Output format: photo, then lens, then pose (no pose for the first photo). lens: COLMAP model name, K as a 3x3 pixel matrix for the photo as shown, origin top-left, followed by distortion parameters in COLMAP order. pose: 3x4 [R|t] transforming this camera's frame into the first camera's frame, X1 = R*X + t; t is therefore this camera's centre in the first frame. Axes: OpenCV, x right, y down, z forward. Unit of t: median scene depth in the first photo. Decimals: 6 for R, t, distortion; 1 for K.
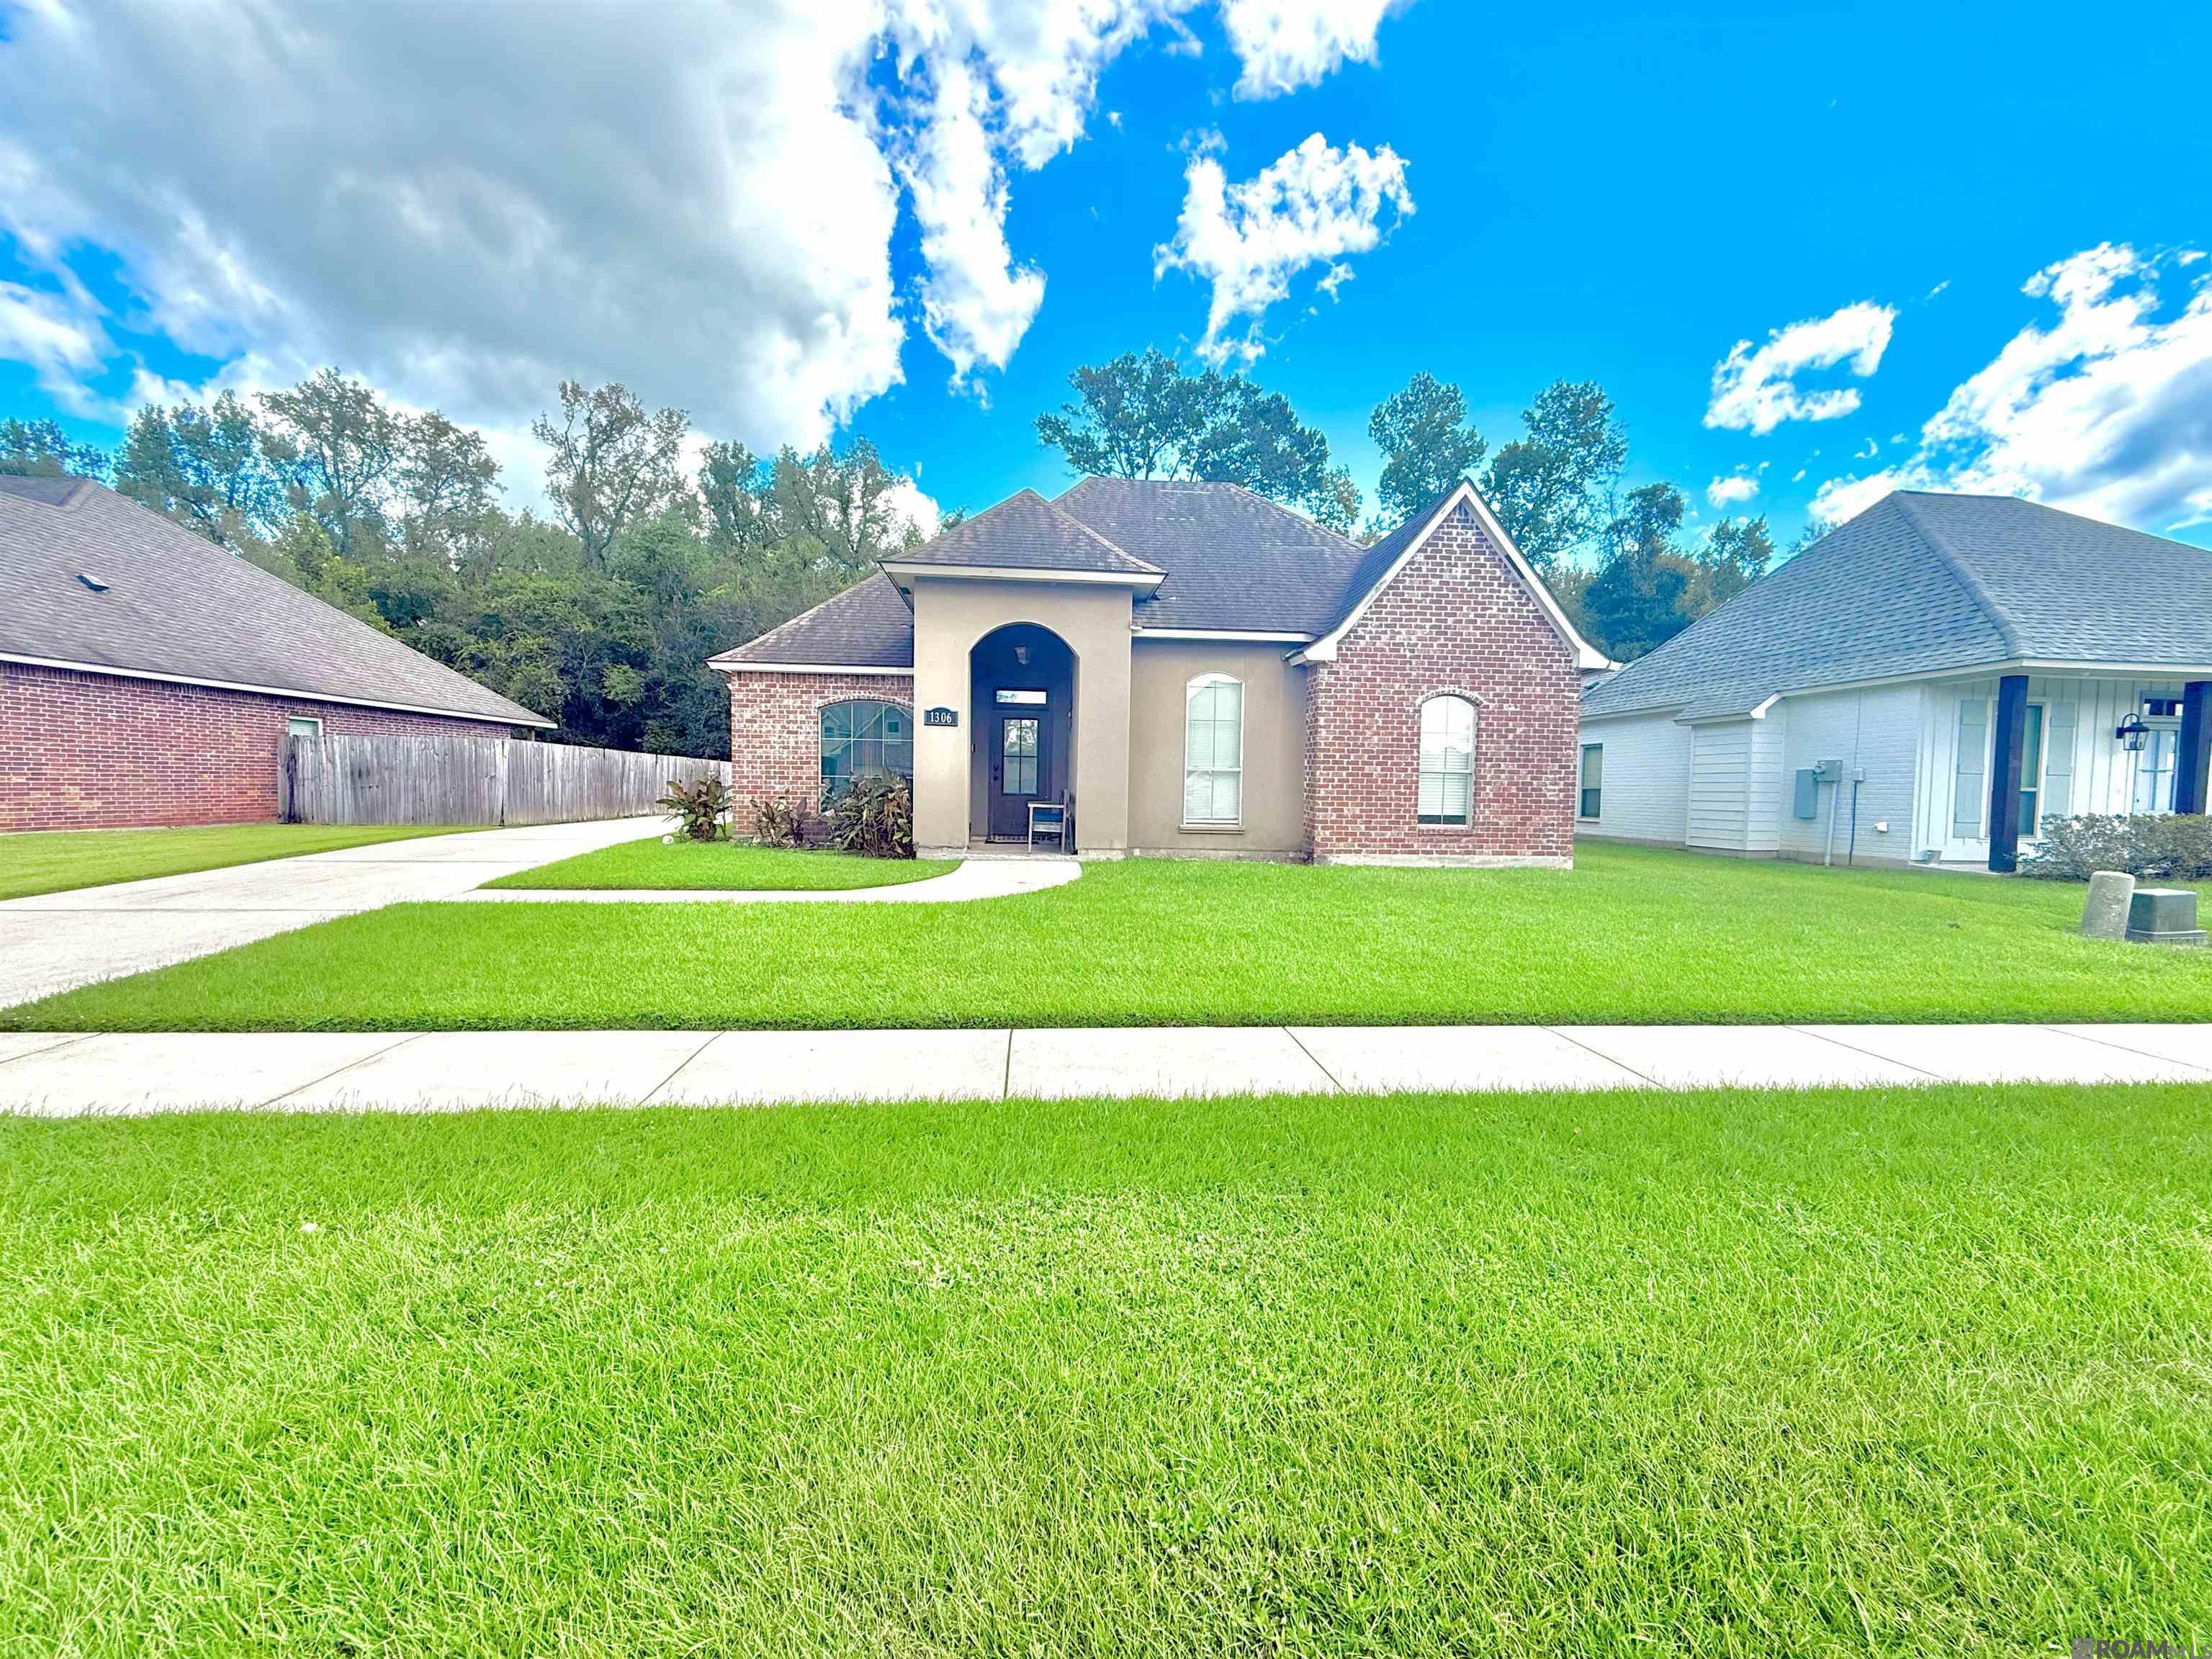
lens RADIAL K [[878.9, 0, 1106.0], [0, 878.9, 829.5], [0, 0, 1]] dist [-0.002182, -0.000225]
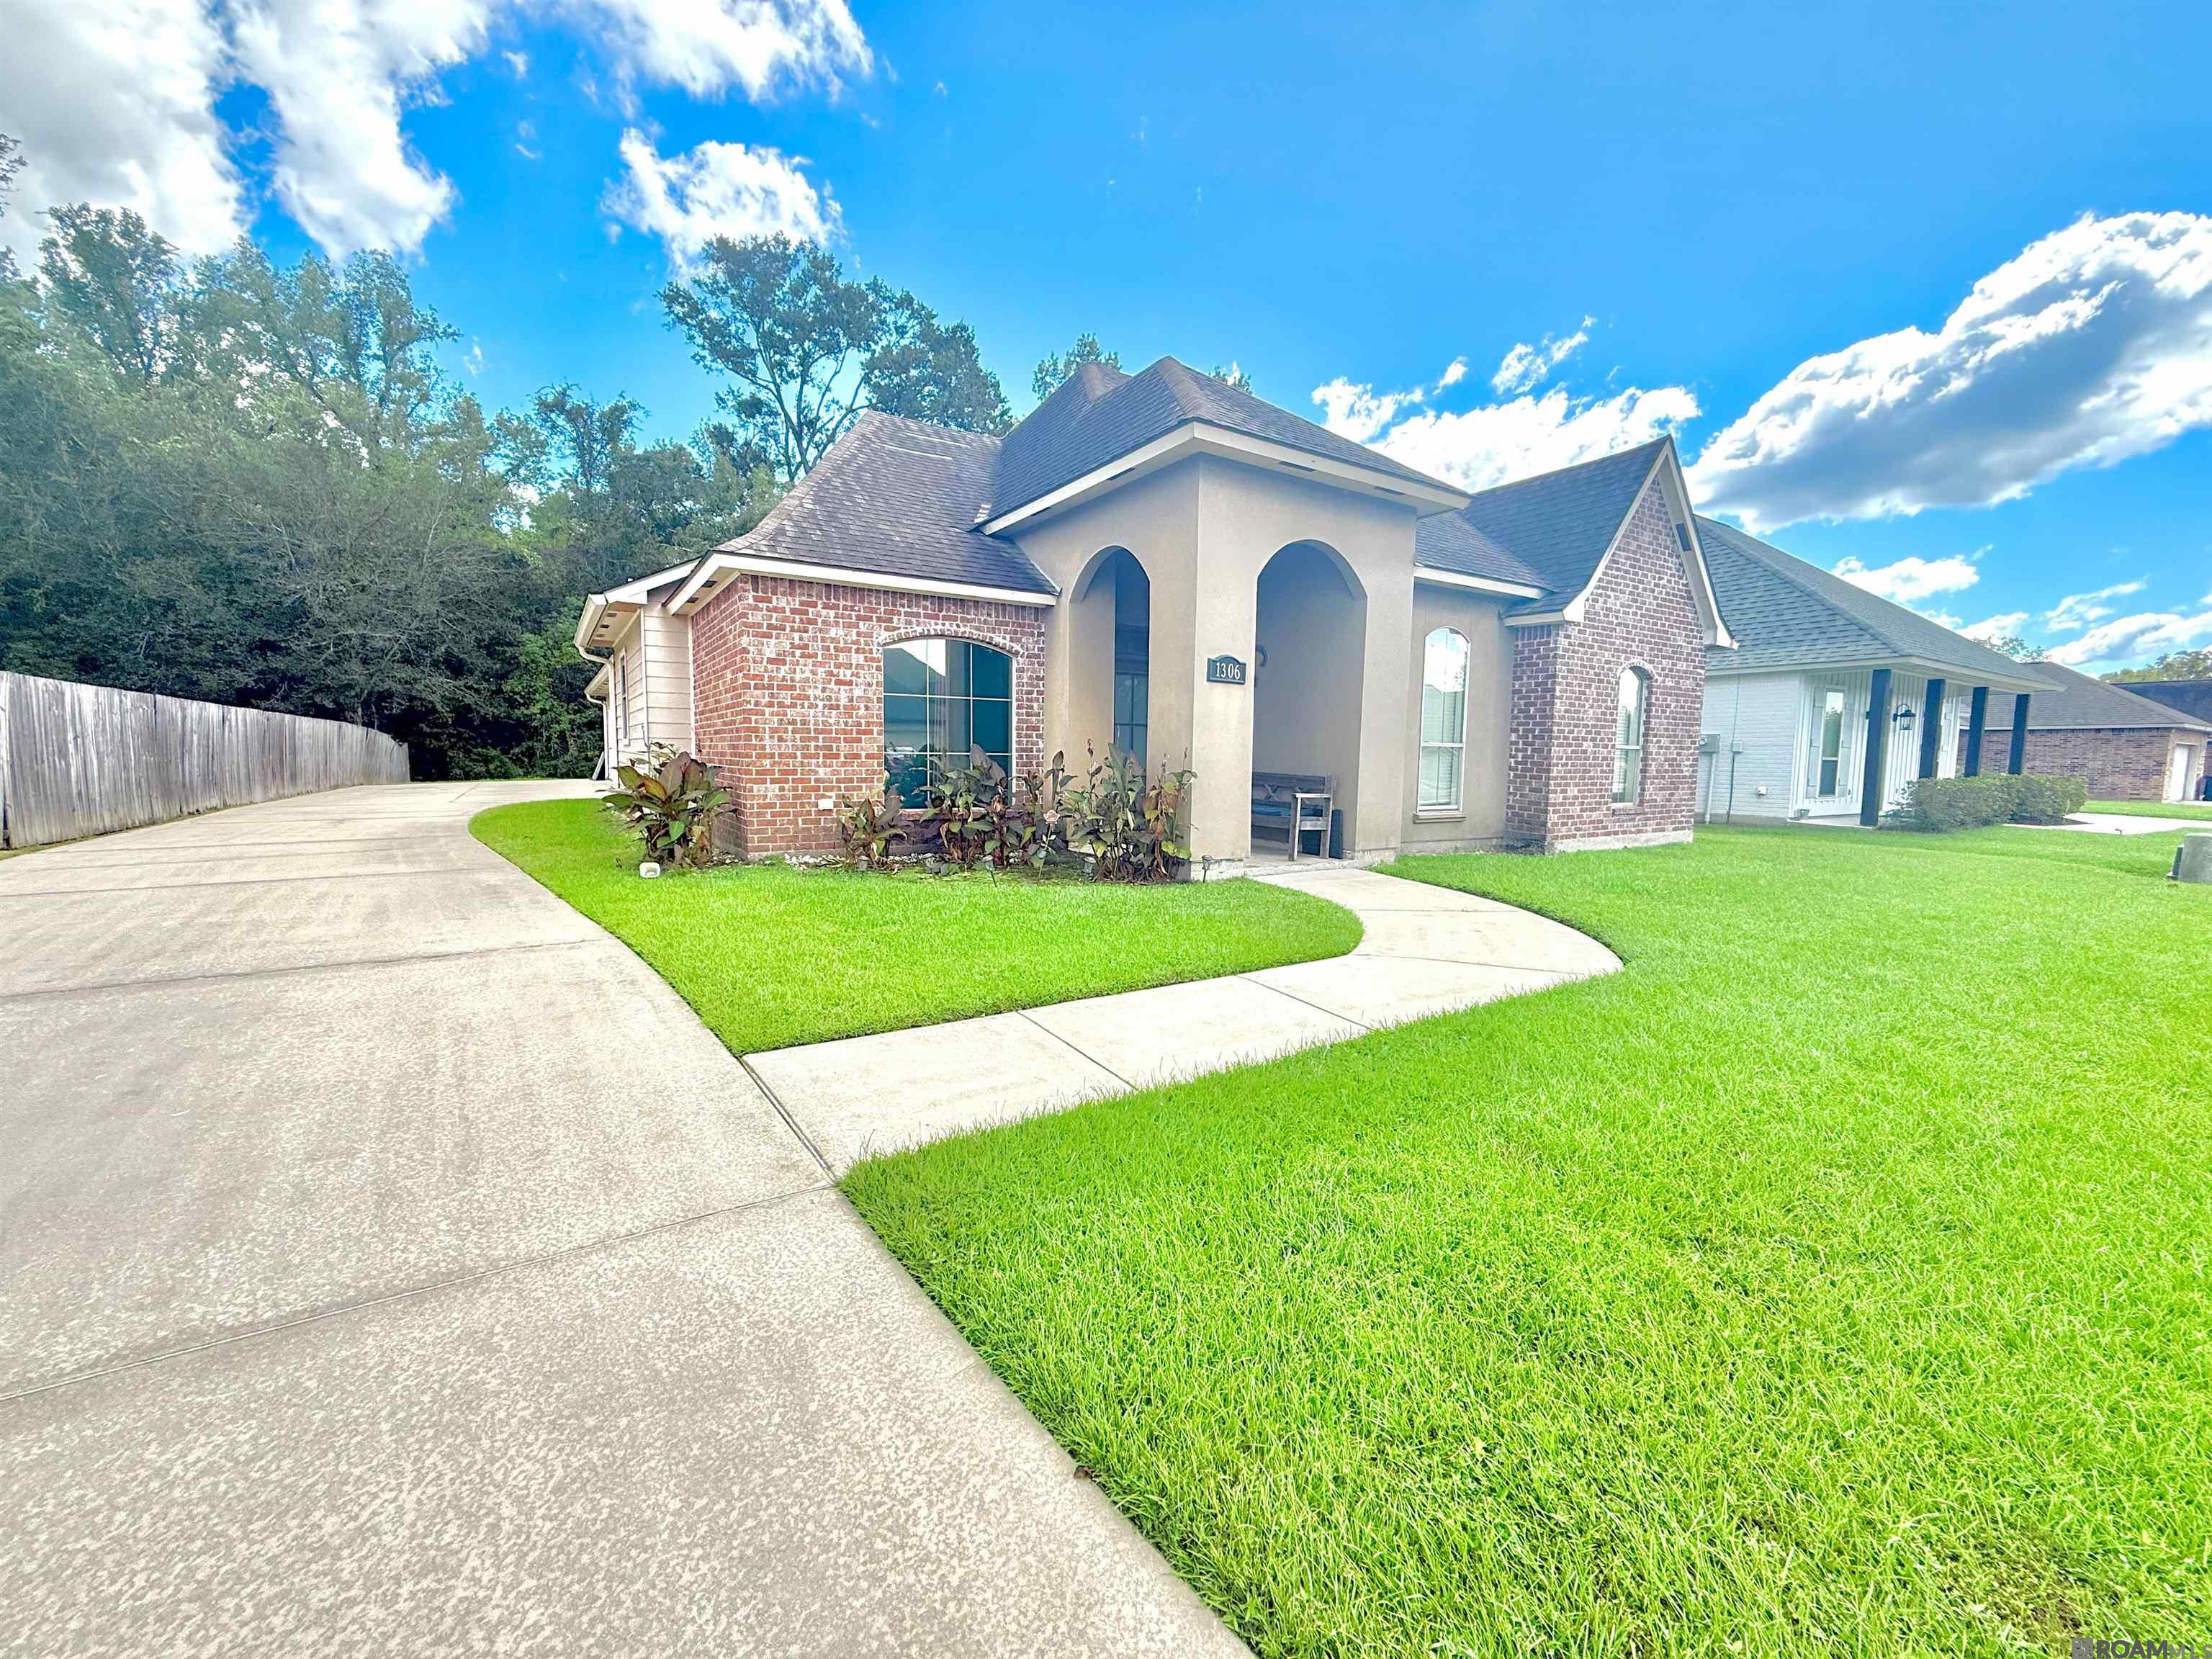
lens RADIAL K [[873.9, 0, 1106.0], [0, 873.9, 829.5], [0, 0, 1]] dist [0.001389, 0.000227]
pose [[0.883866, -0.046005, 0.465473, -0.527190], [0.023413, 0.998255, 0.054205, -0.039224], [-0.467155, -0.037011, 0.883401, 0.395633]]
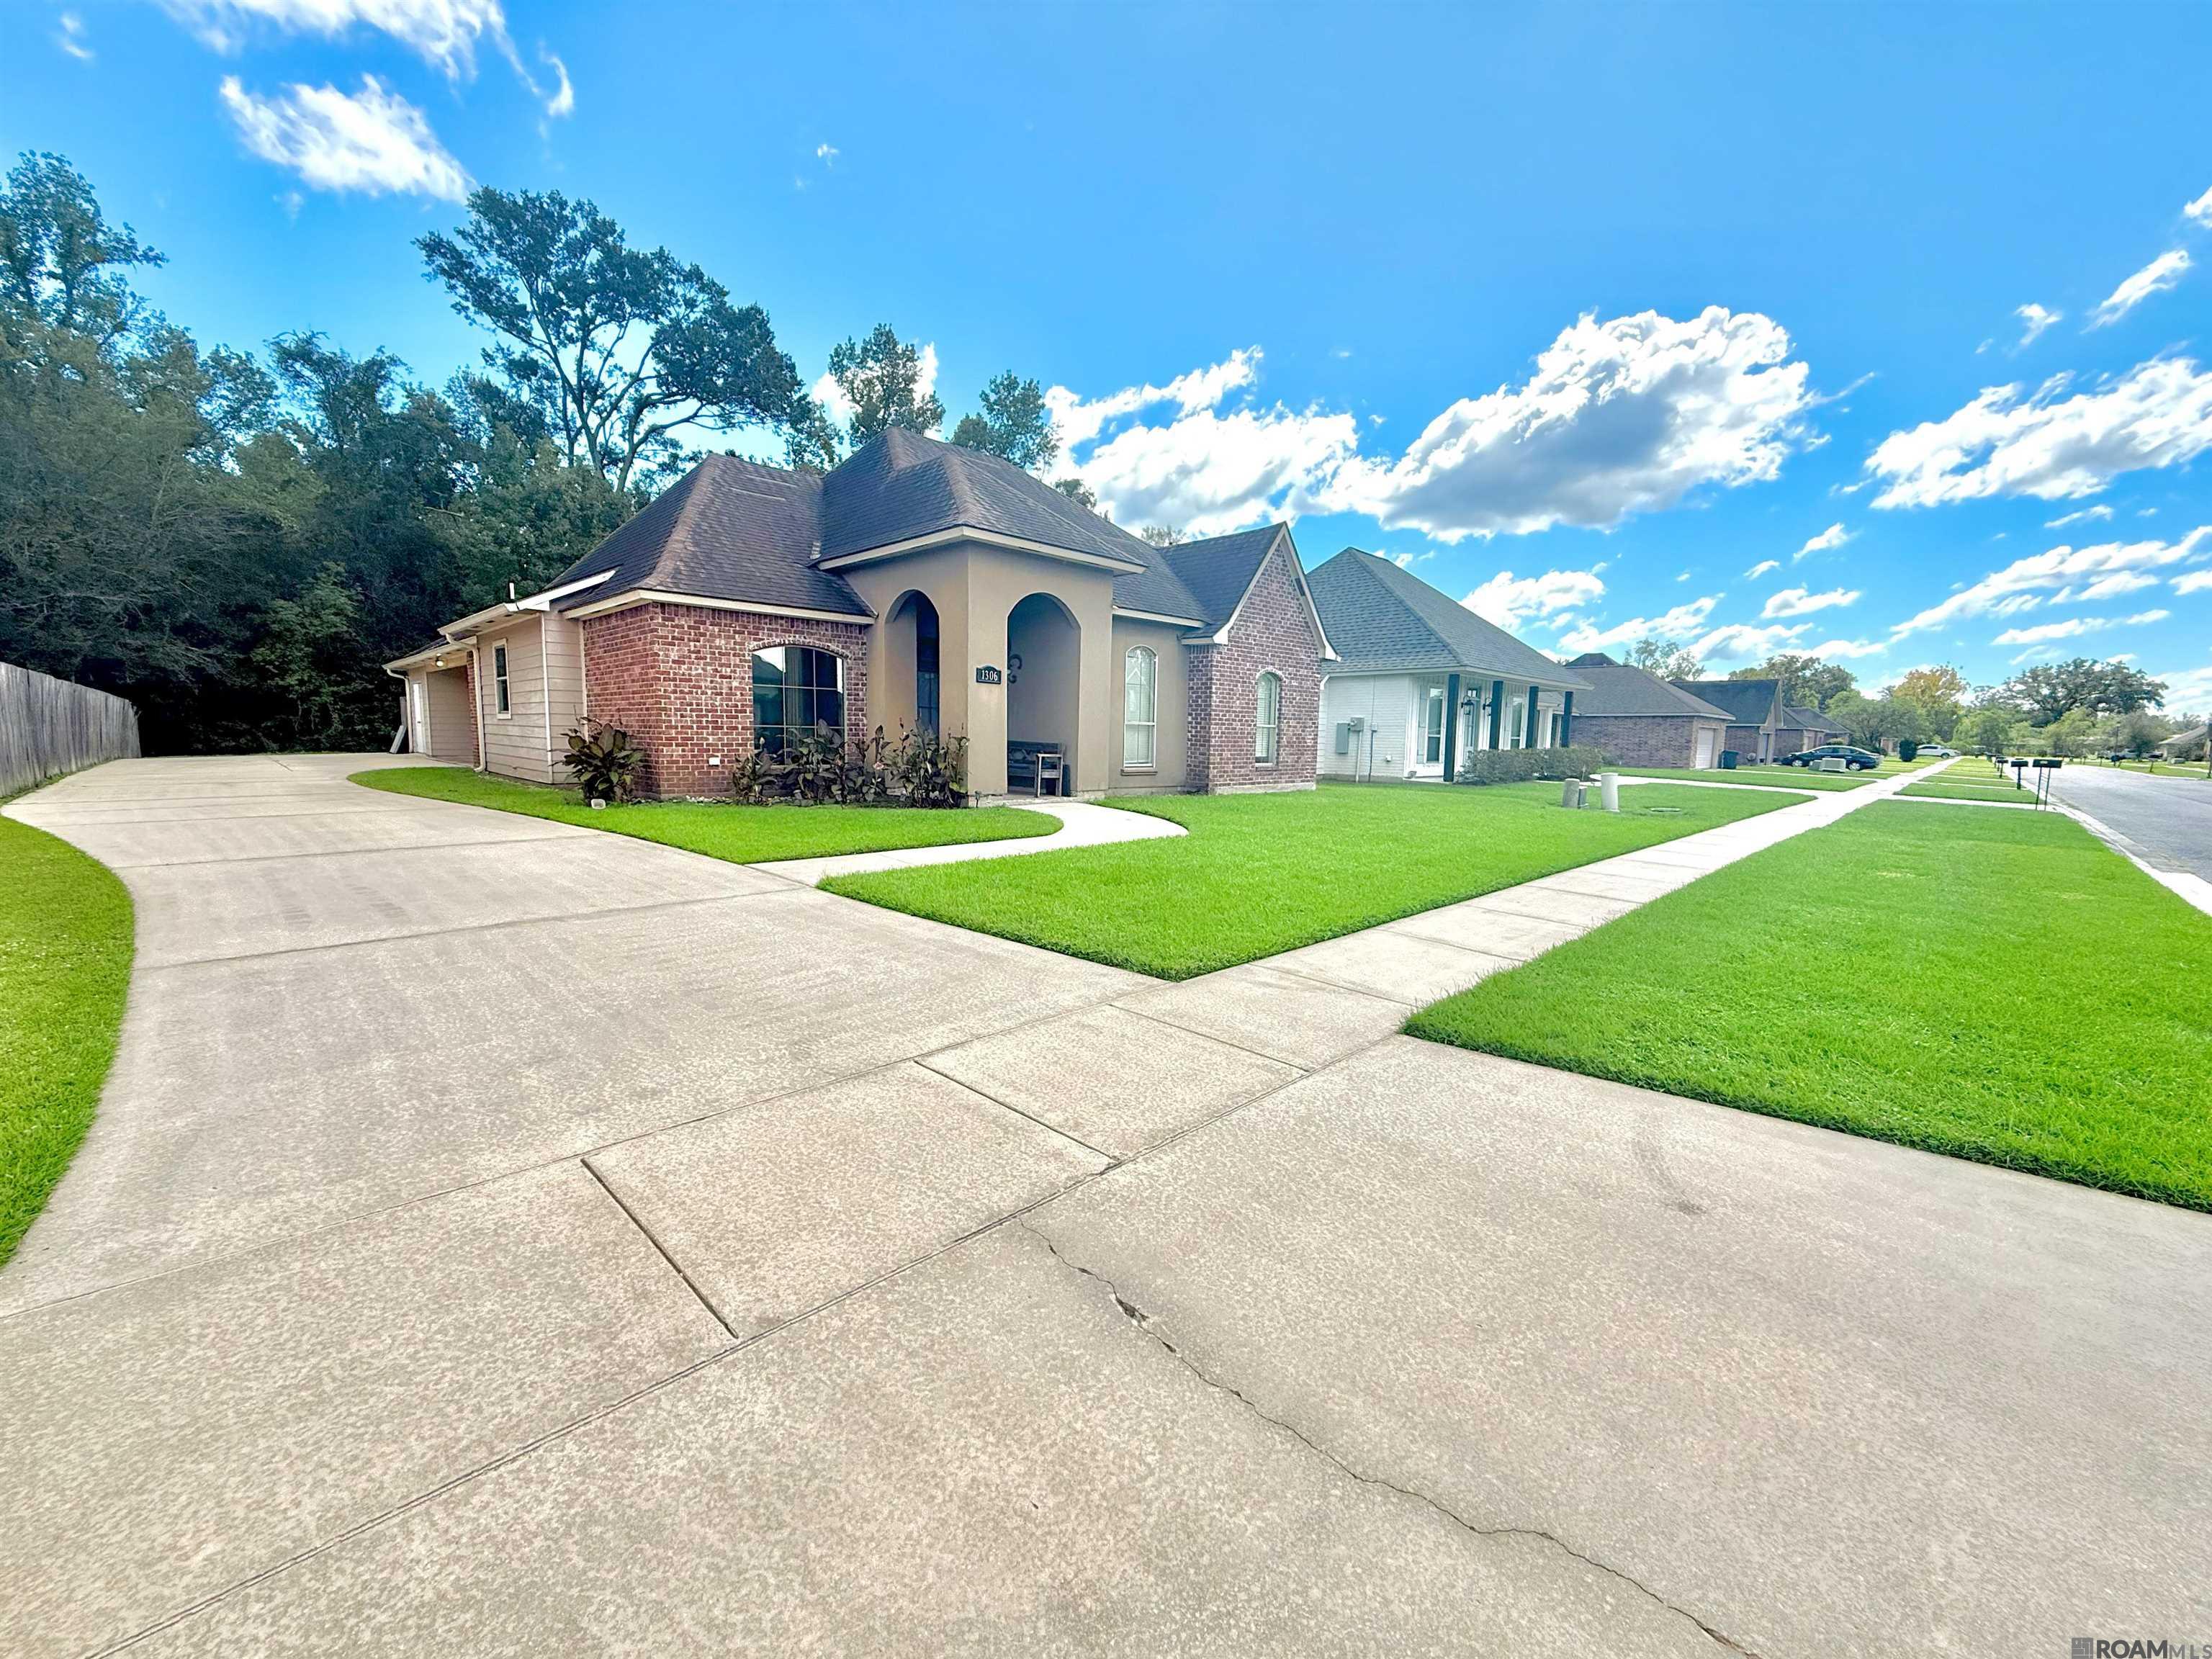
lens RADIAL K [[873.9, 0, 1106.0], [0, 873.9, 829.5], [0, 0, 1]] dist [0.001389, 0.000227]
pose [[0.760544, -0.073244, 0.645141, -0.703634], [0.025058, 0.996188, 0.083559, -0.022143], [-0.648802, -0.047385, 0.759480, 0.069909]]
